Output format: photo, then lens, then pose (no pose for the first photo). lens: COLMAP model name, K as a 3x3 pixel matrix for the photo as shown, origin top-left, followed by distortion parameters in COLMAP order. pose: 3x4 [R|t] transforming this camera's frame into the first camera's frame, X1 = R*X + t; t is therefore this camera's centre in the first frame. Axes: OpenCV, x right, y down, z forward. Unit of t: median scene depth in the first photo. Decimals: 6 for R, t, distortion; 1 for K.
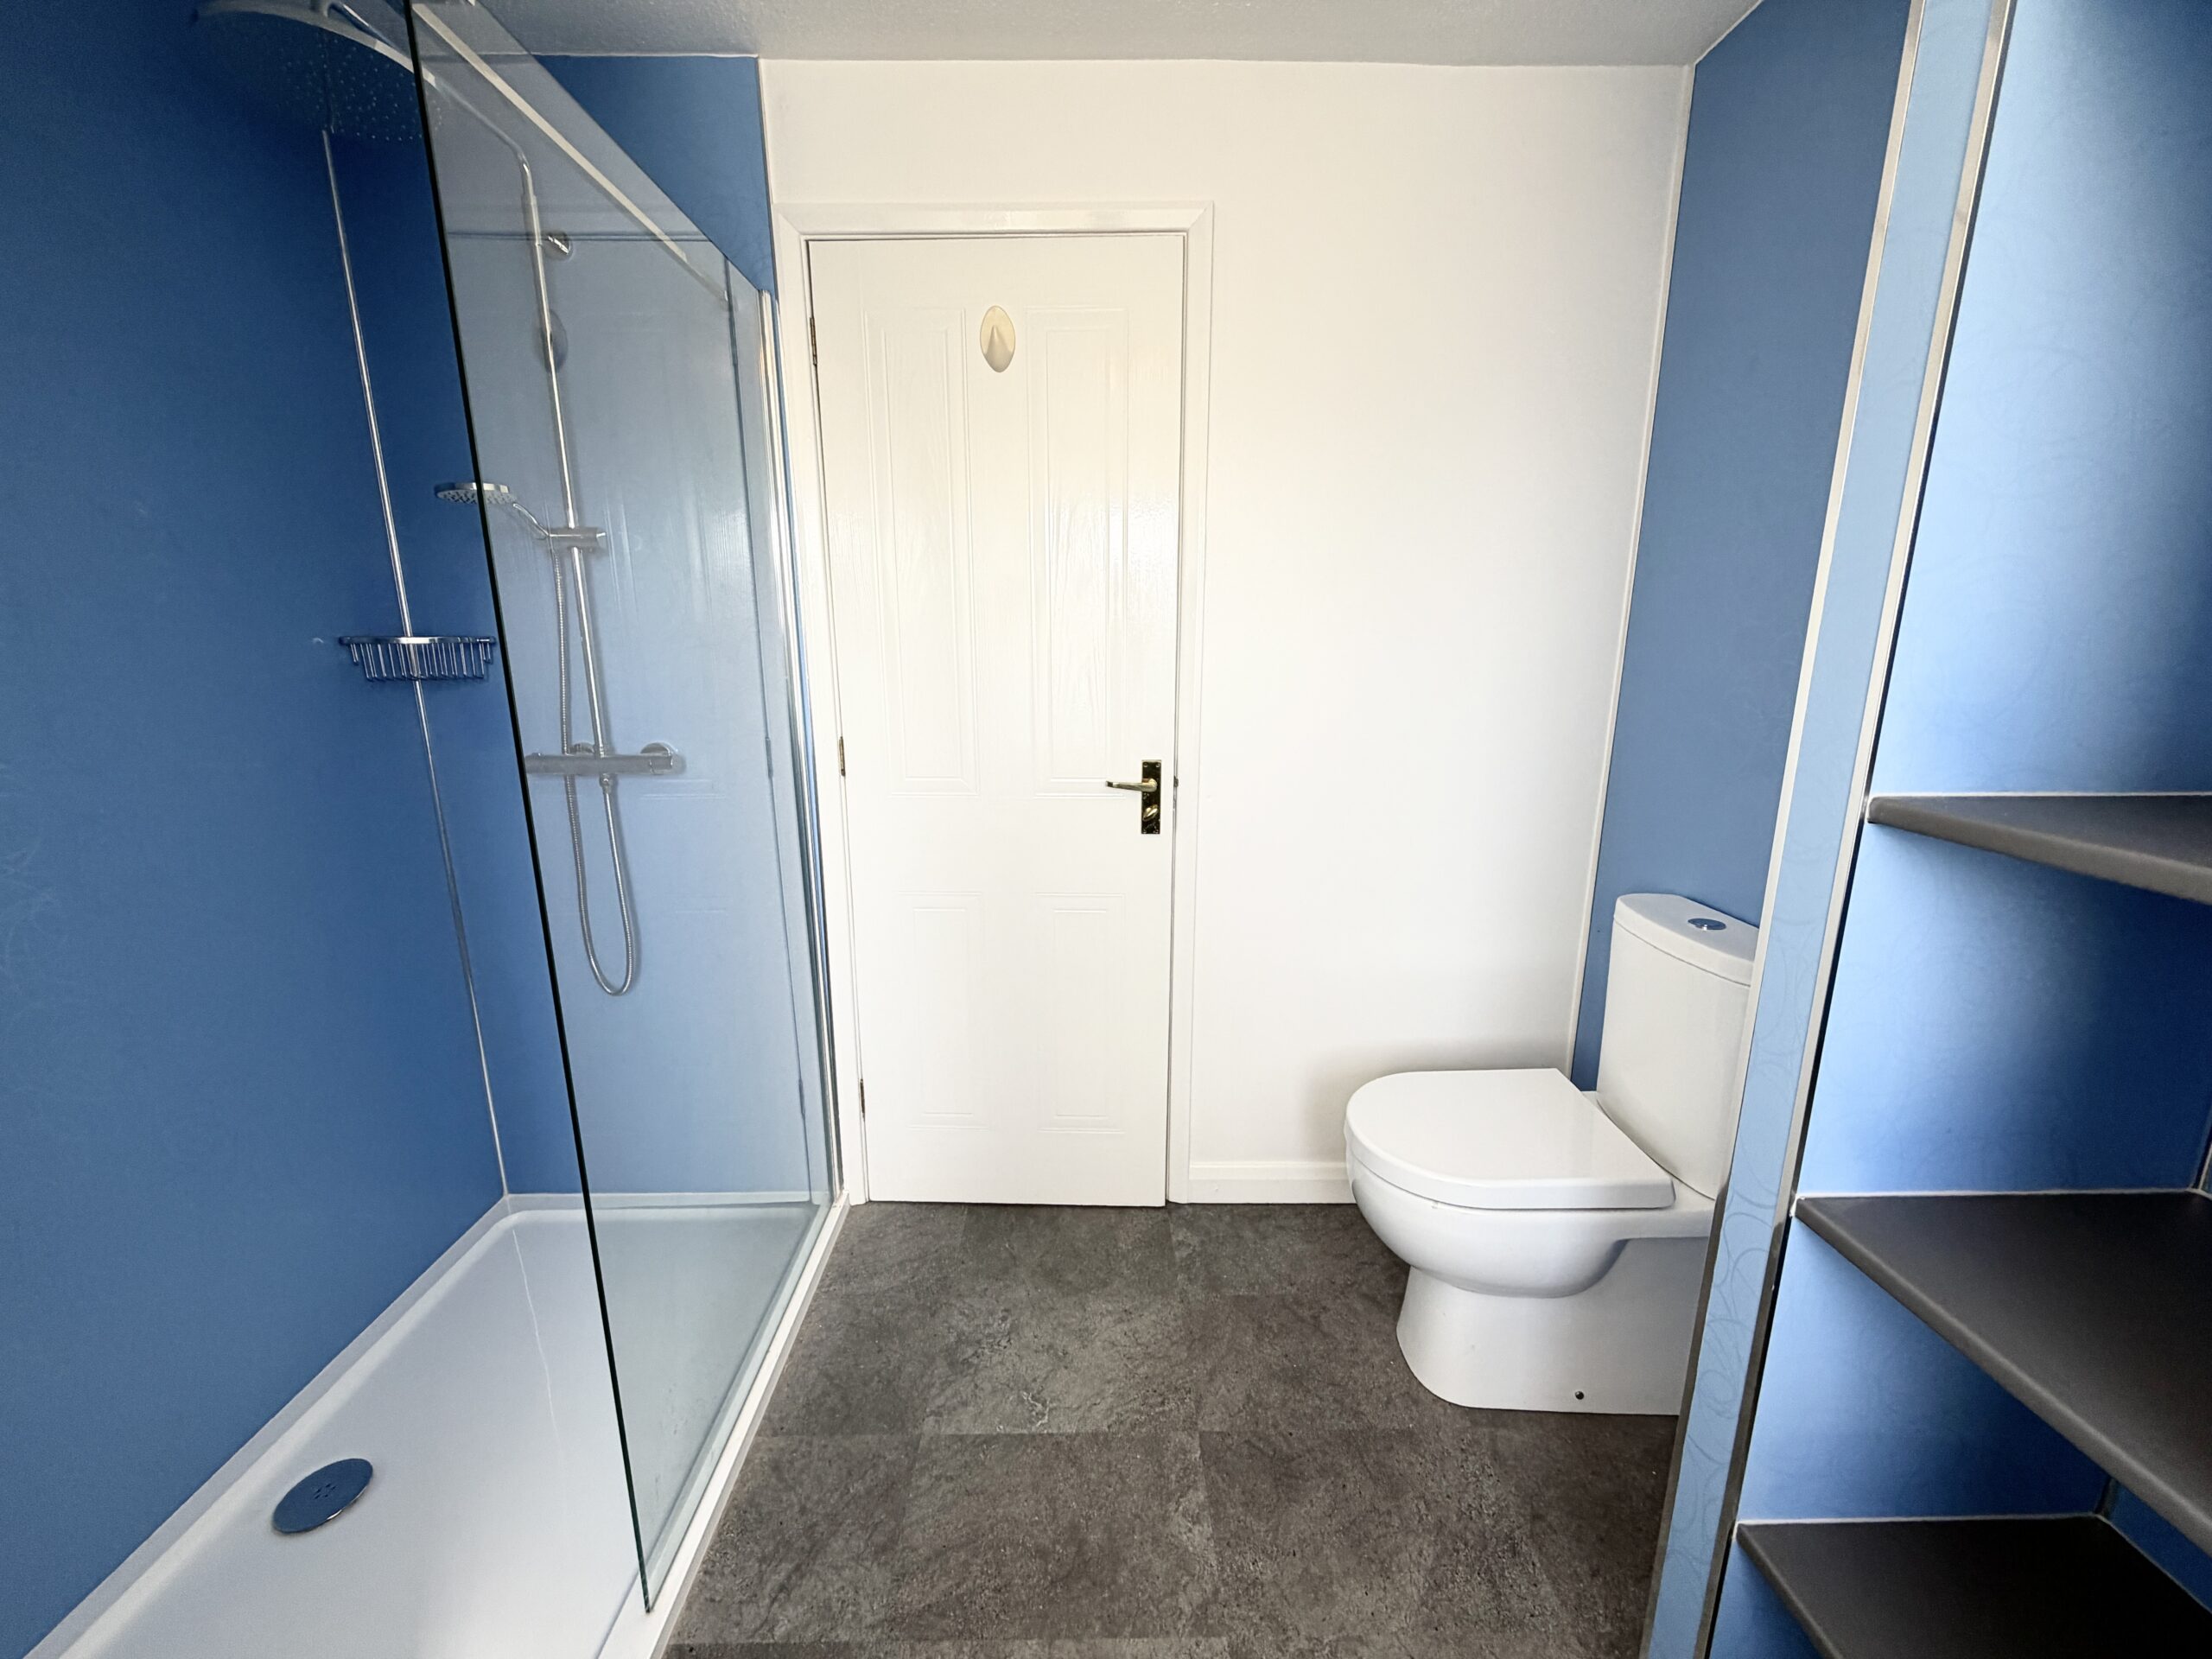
lens RADIAL K [[879.1, 0, 1094.7], [0, 879.1, 816.0], [0, 0, 1]] dist [0.001067, -0.000518]
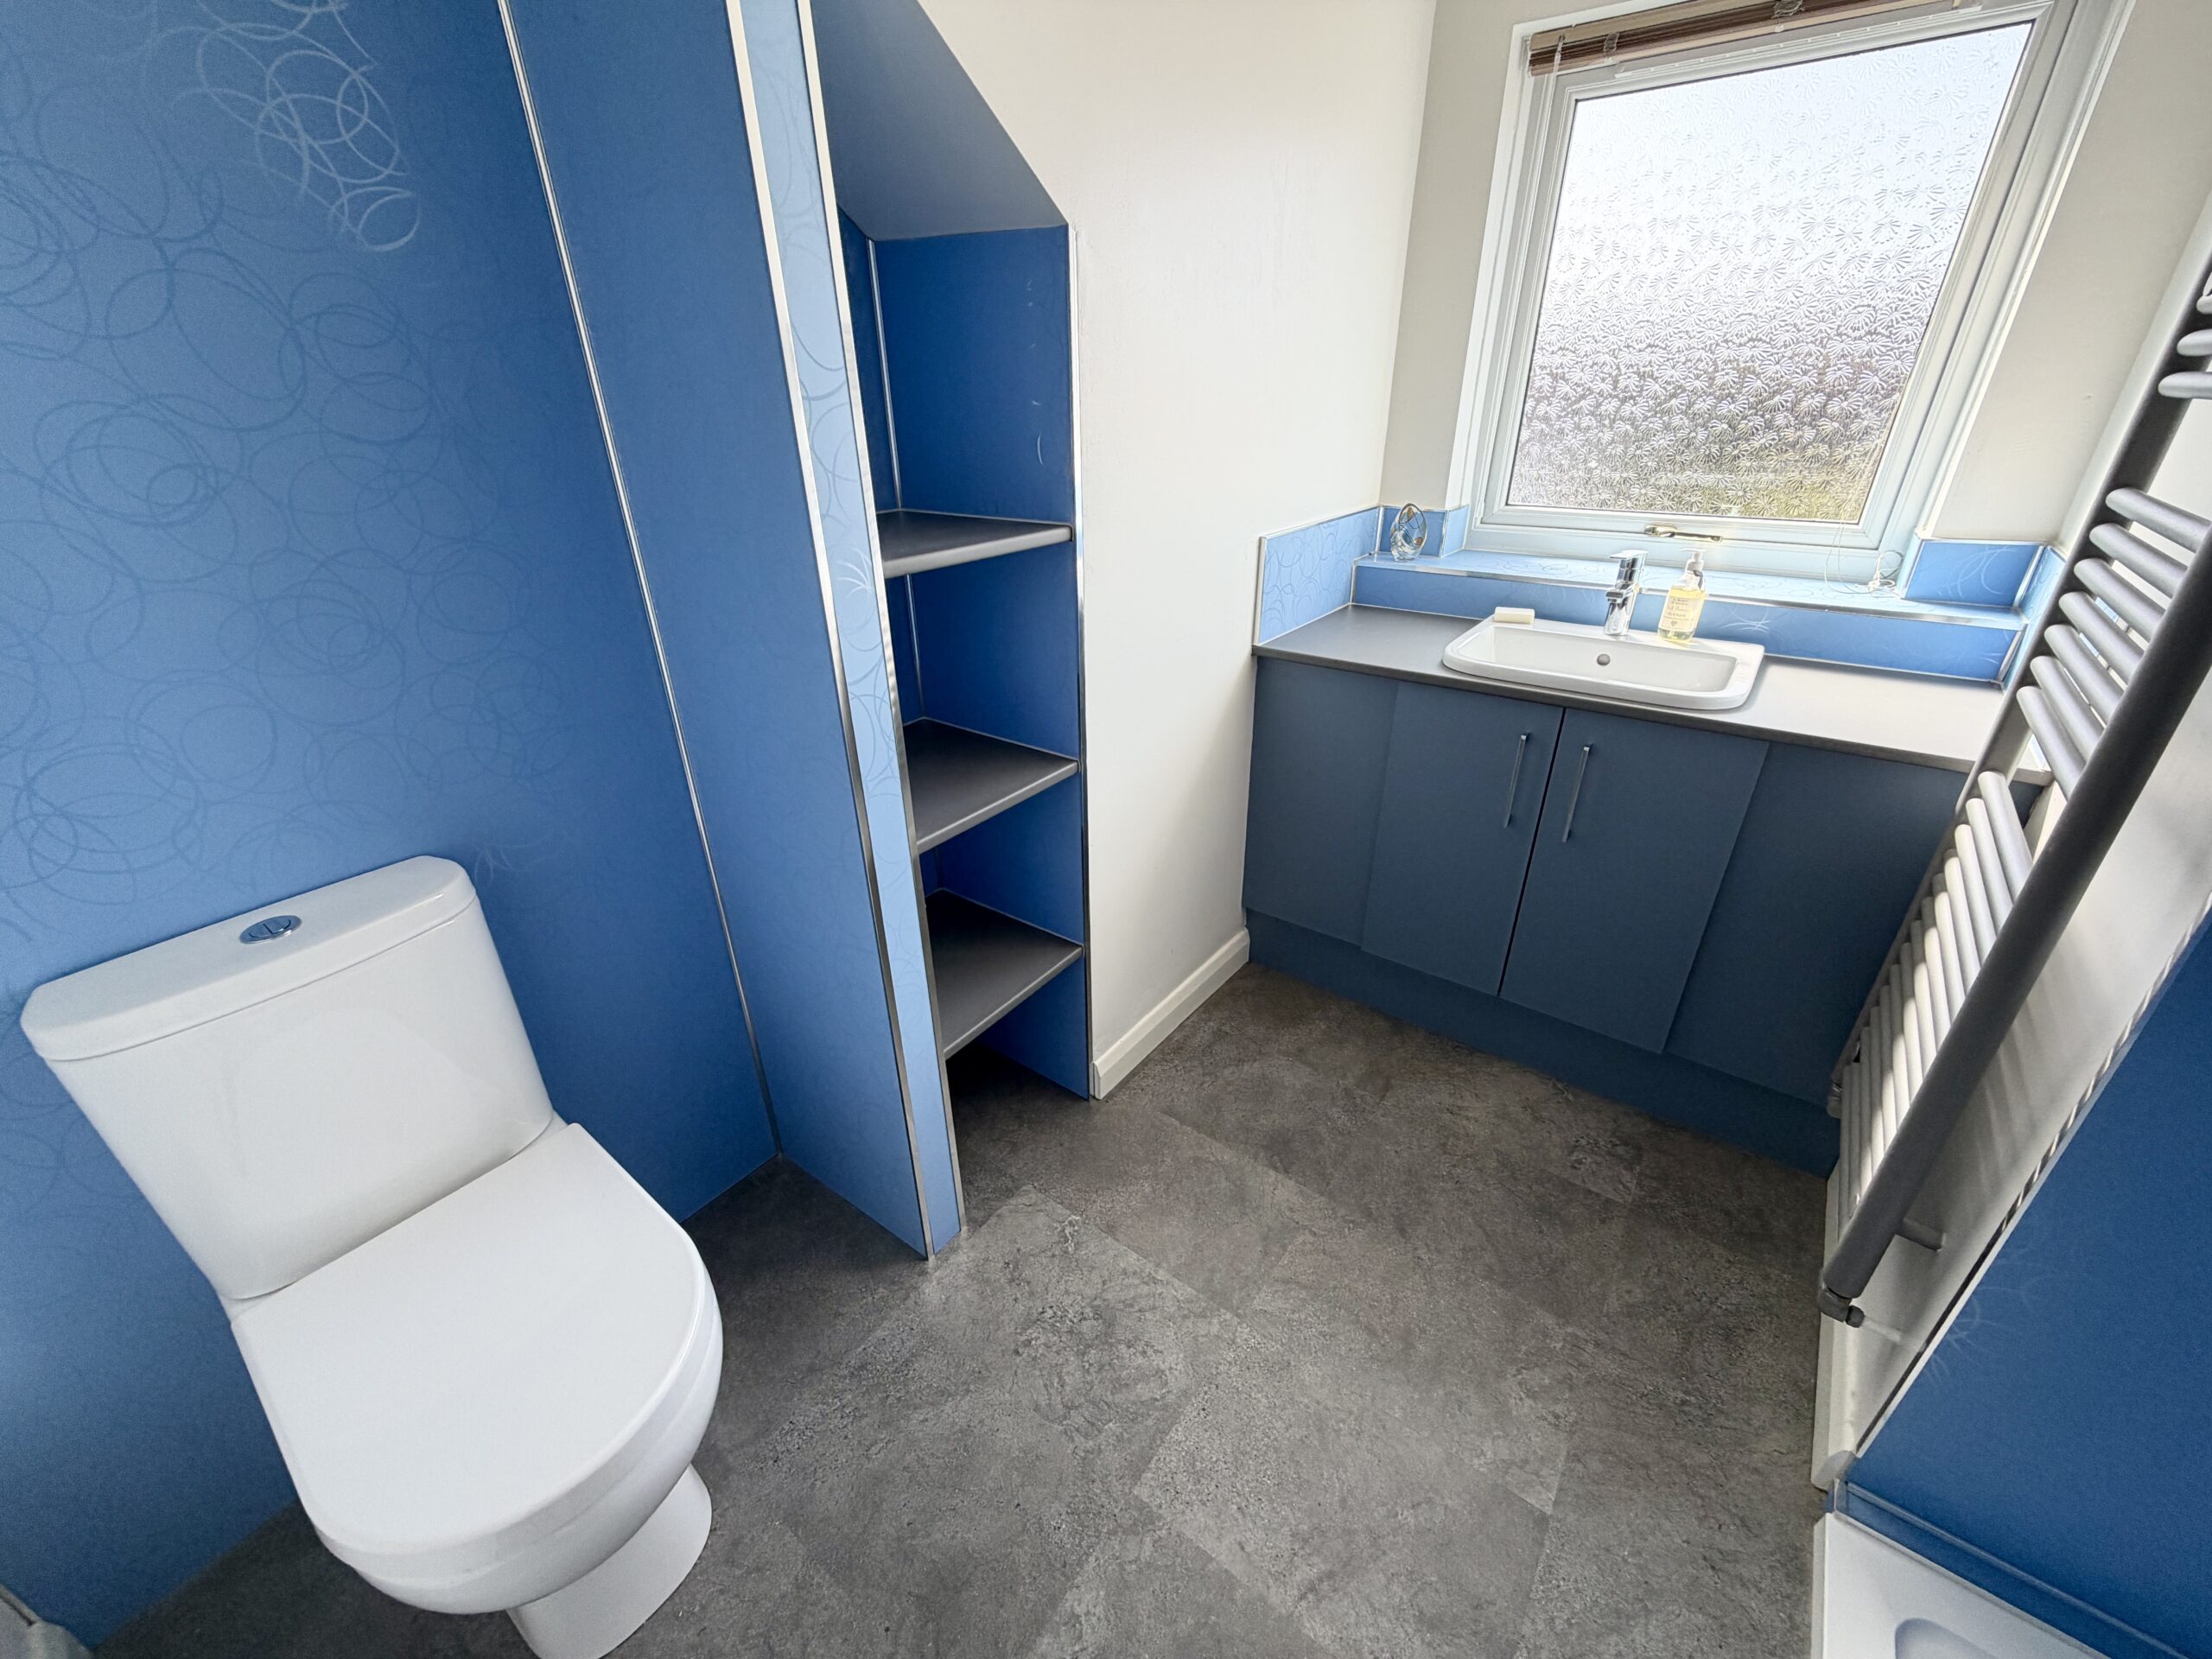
lens RADIAL K [[879.1, 0, 1095.0], [0, 879.1, 829.8], [0, 0, 1]] dist [0.001067, -0.000518]
pose [[-0.792293, -0.257624, 0.553083, -0.162281], [0.143885, 0.802028, 0.579697, -0.254558], [-0.592932, 0.538871, -0.598373, 1.078692]]
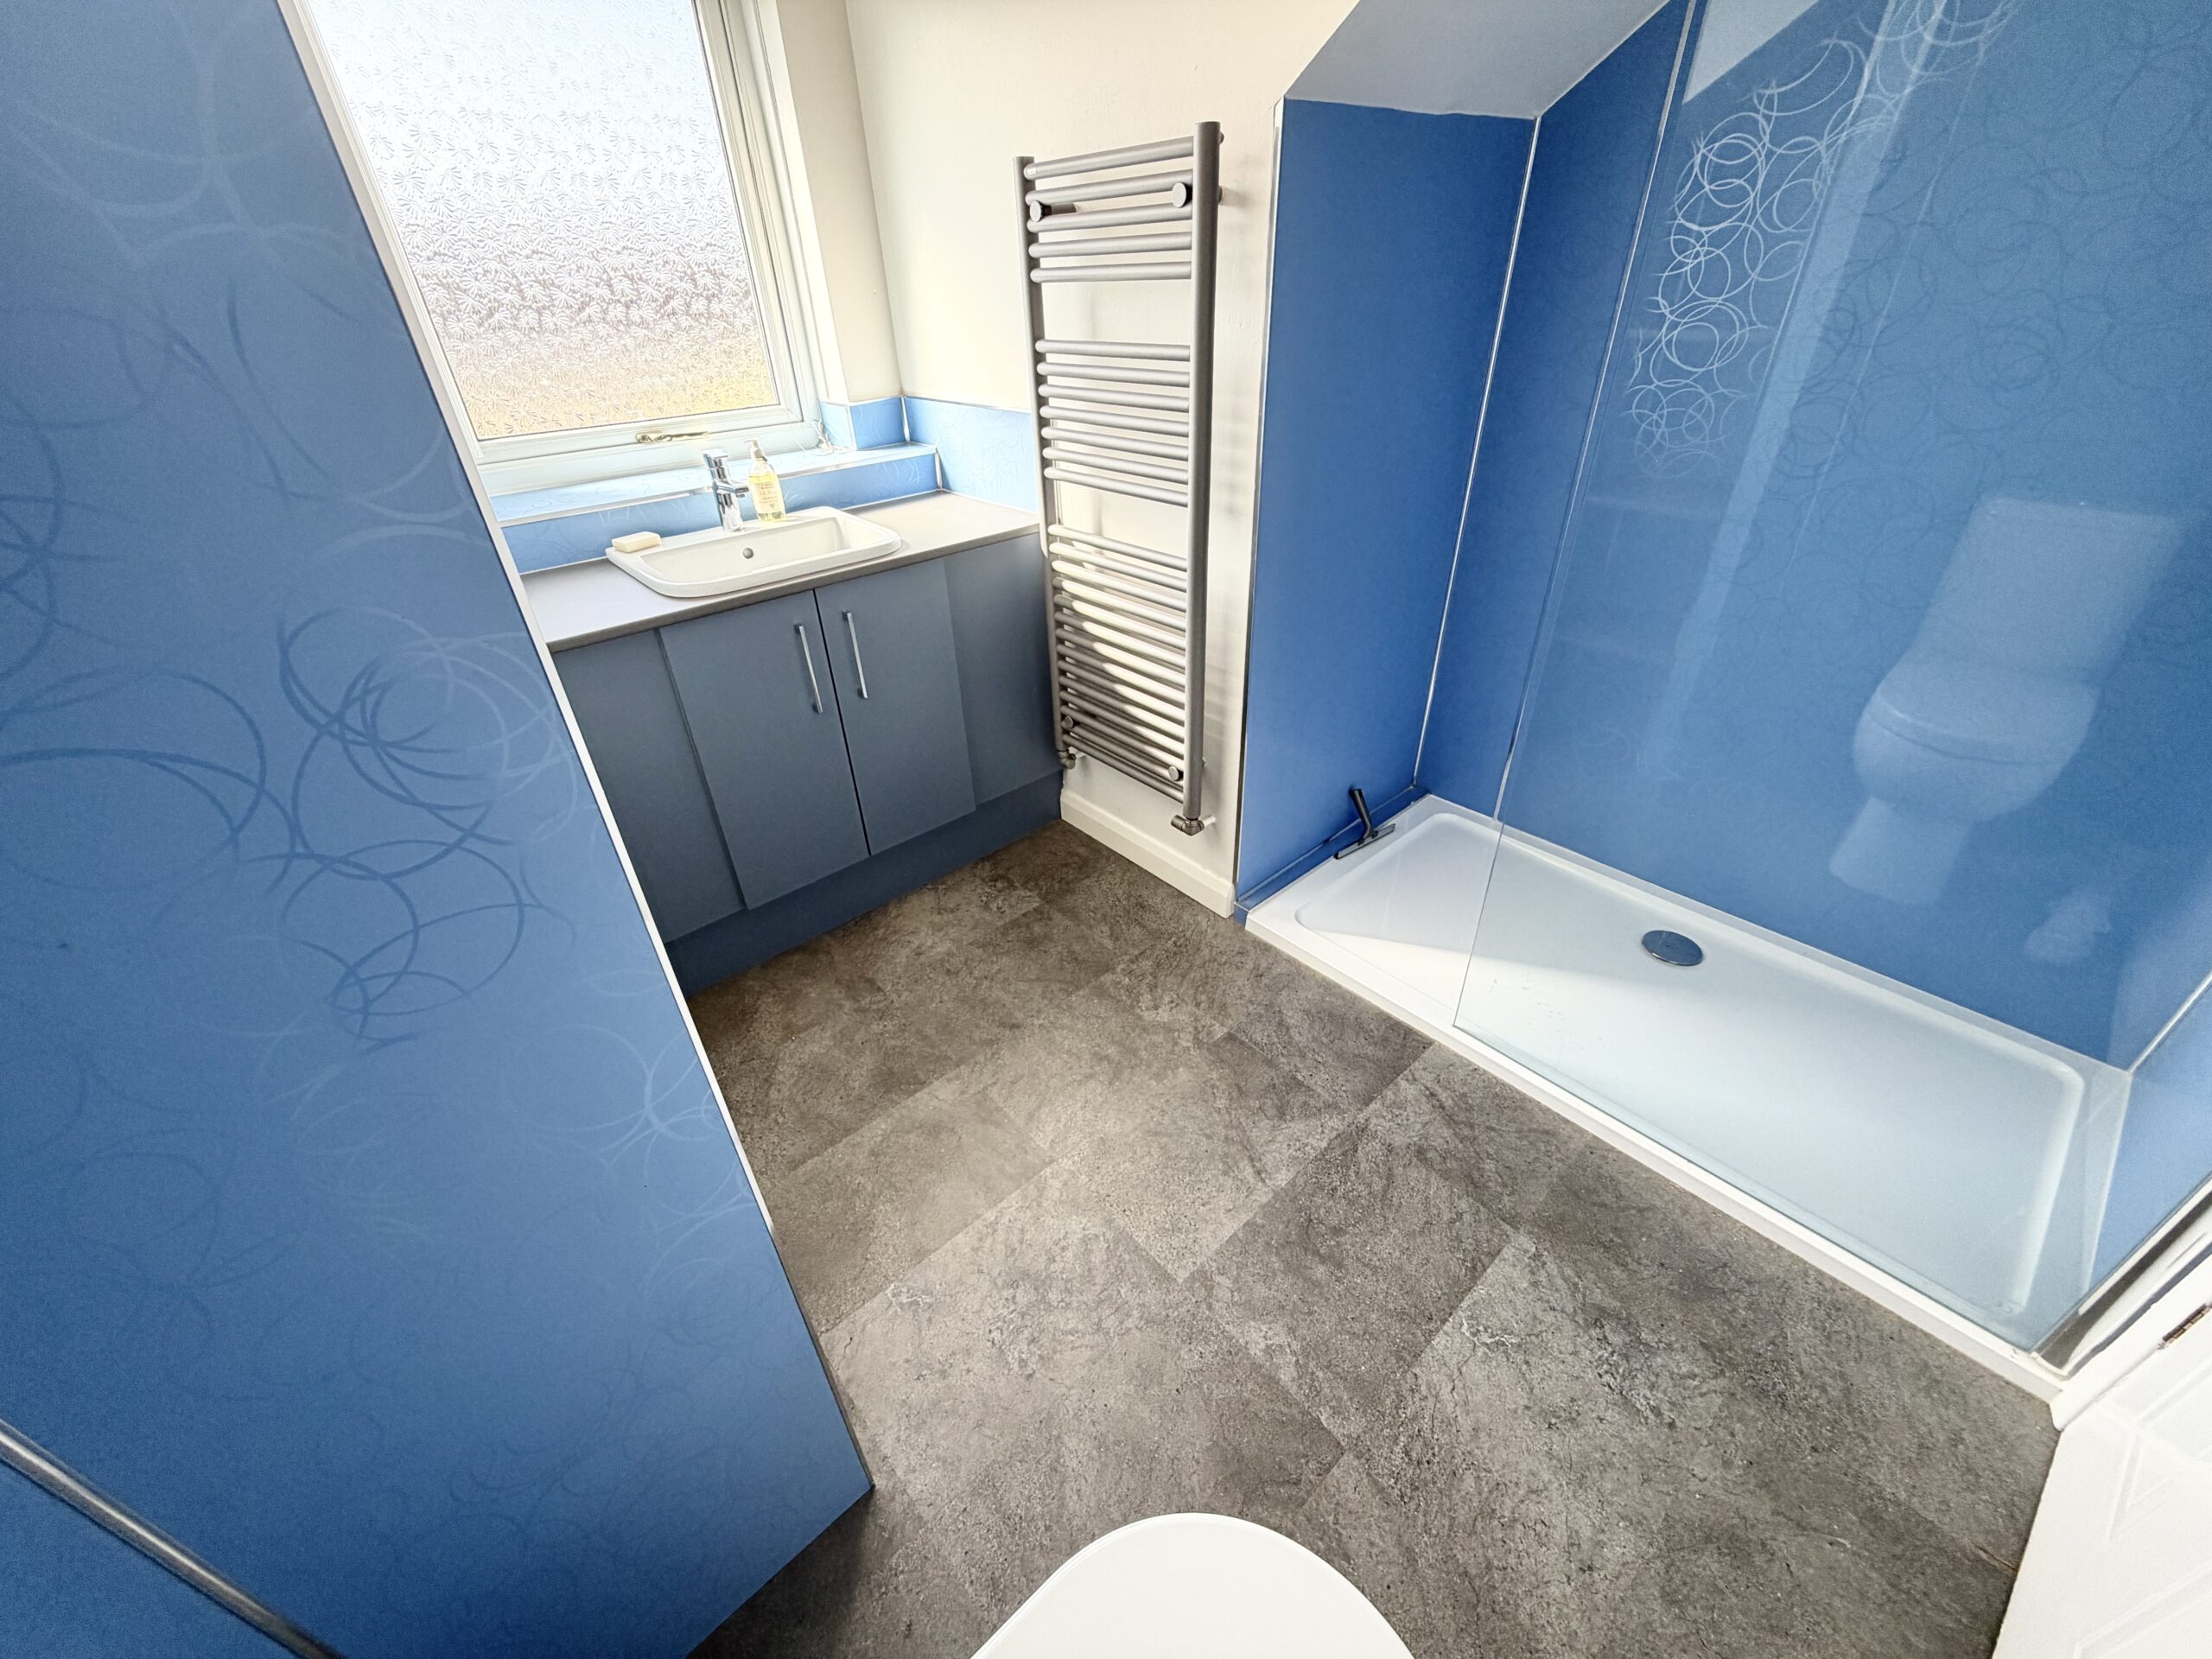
lens RADIAL K [[879.1, 0, 1101.9], [0, 879.1, 830.0], [0, 0, 1]] dist [0.001067, -0.000518]
pose [[-0.752512, 0.380306, -0.537673, 0.554616], [-0.094960, 0.745226, 0.660015, -0.247325], [0.651696, 0.547727, -0.524678, 1.071055]]
